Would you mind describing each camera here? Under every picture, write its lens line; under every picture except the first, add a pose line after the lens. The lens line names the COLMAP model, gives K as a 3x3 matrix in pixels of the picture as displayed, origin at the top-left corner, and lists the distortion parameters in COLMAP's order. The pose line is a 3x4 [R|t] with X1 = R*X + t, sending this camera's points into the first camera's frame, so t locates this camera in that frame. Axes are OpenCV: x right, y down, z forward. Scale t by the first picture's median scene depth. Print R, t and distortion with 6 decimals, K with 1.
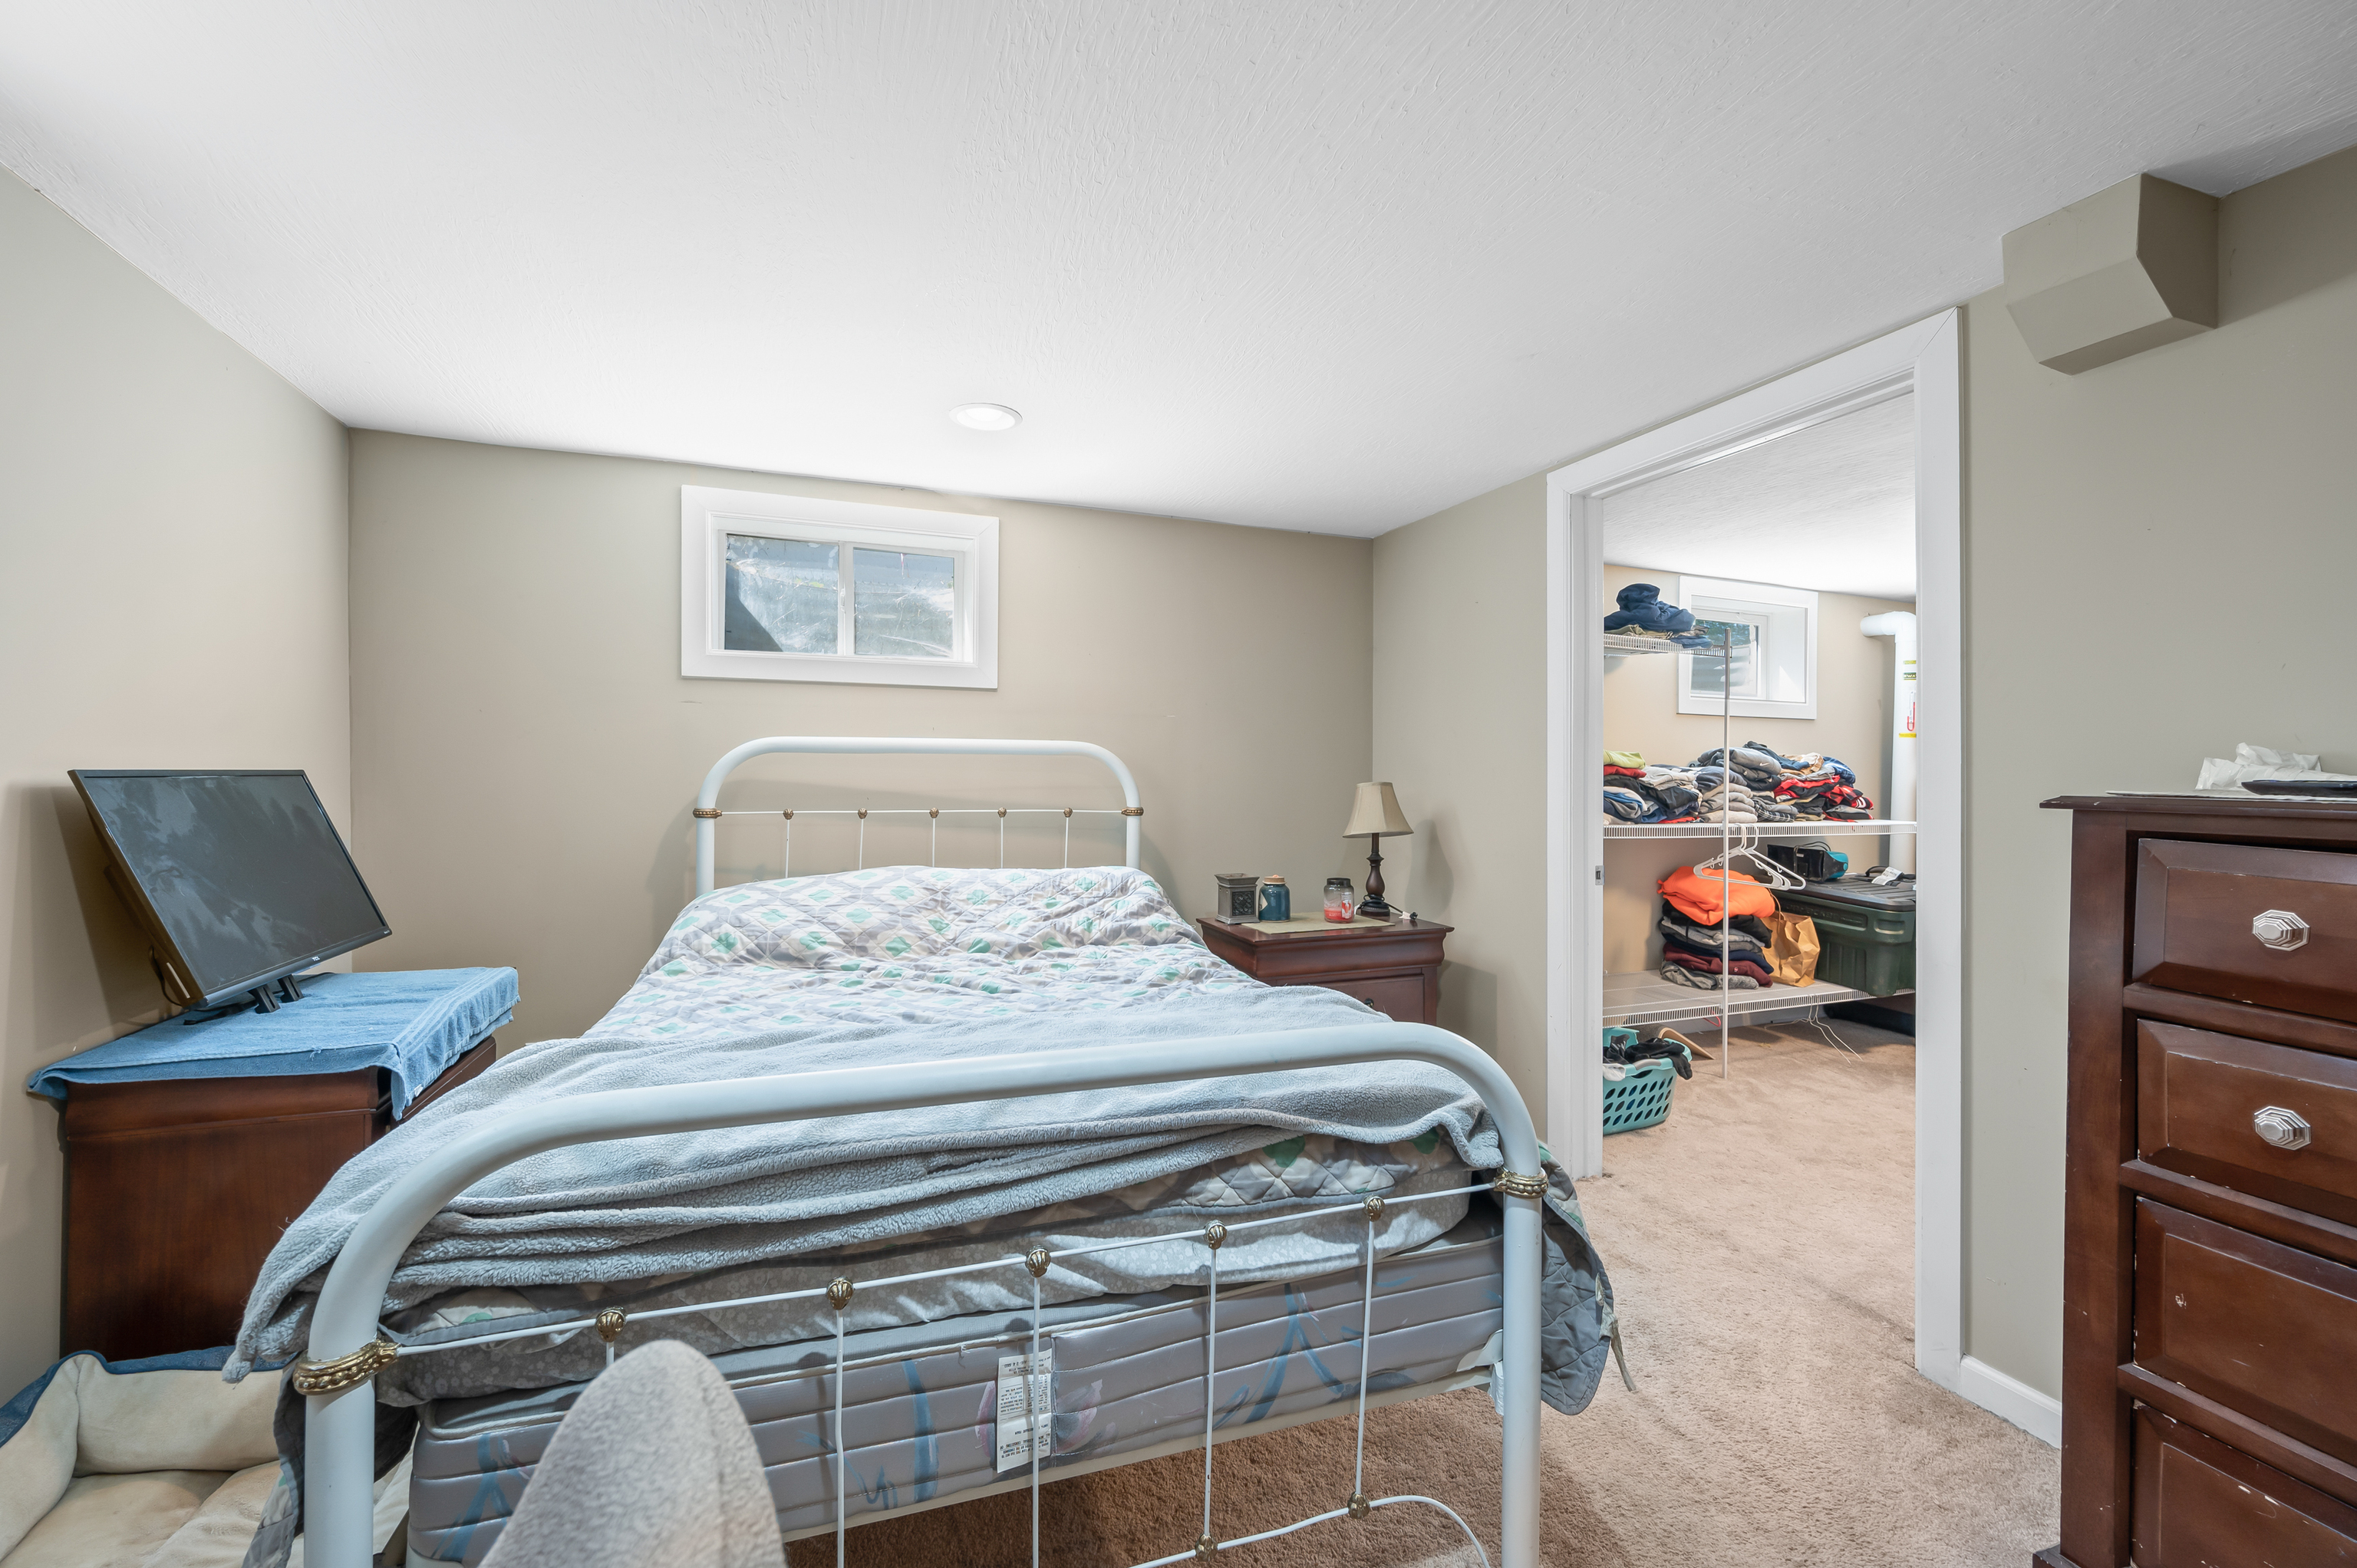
lens RADIAL K [[944.7, 0, 1170.9], [0, 944.7, 779.9], [0, 0, 1]] dist [0.007315, -0.000578]
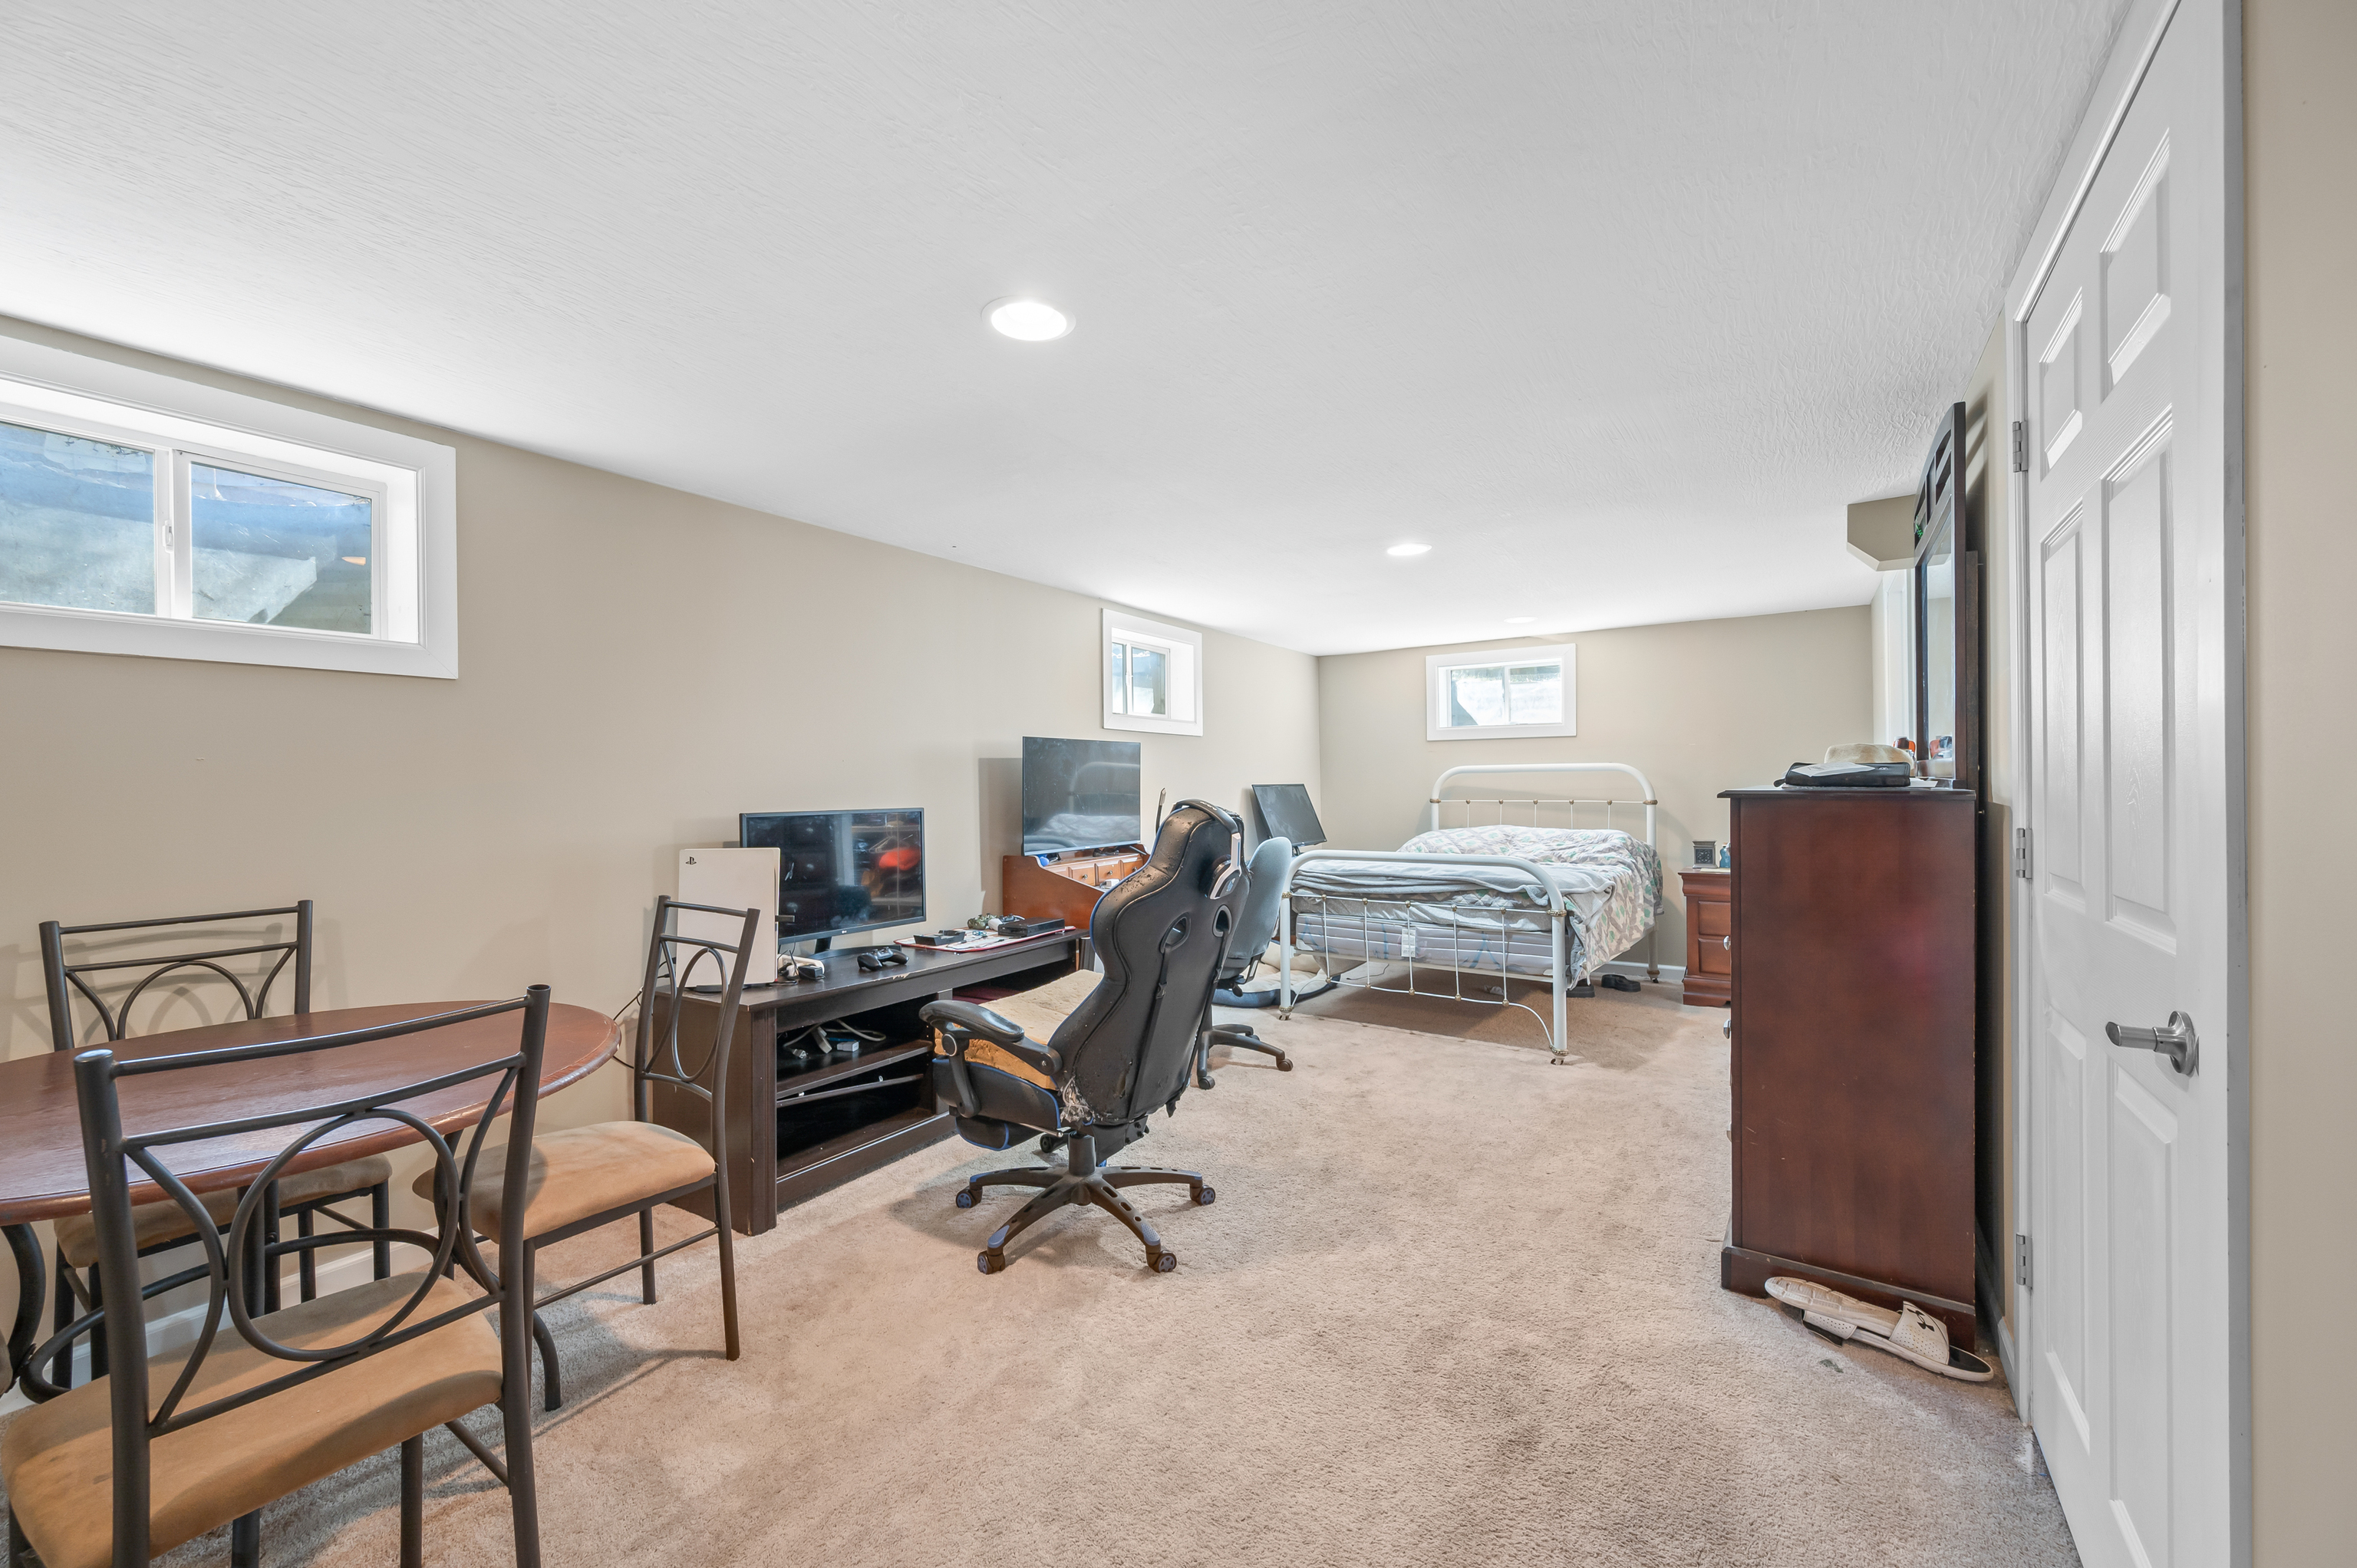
lens RADIAL K [[944.7, 0, 1175.6], [0, 944.7, 782.6], [0, 0, 1]] dist [0.007315, -0.000578]
pose [[0.588263, -0.010500, -0.808601, 0.705838], [0.006262, 0.999945, -0.008429, 0.005327], [0.808645, -0.000105, 0.588297, -0.603034]]
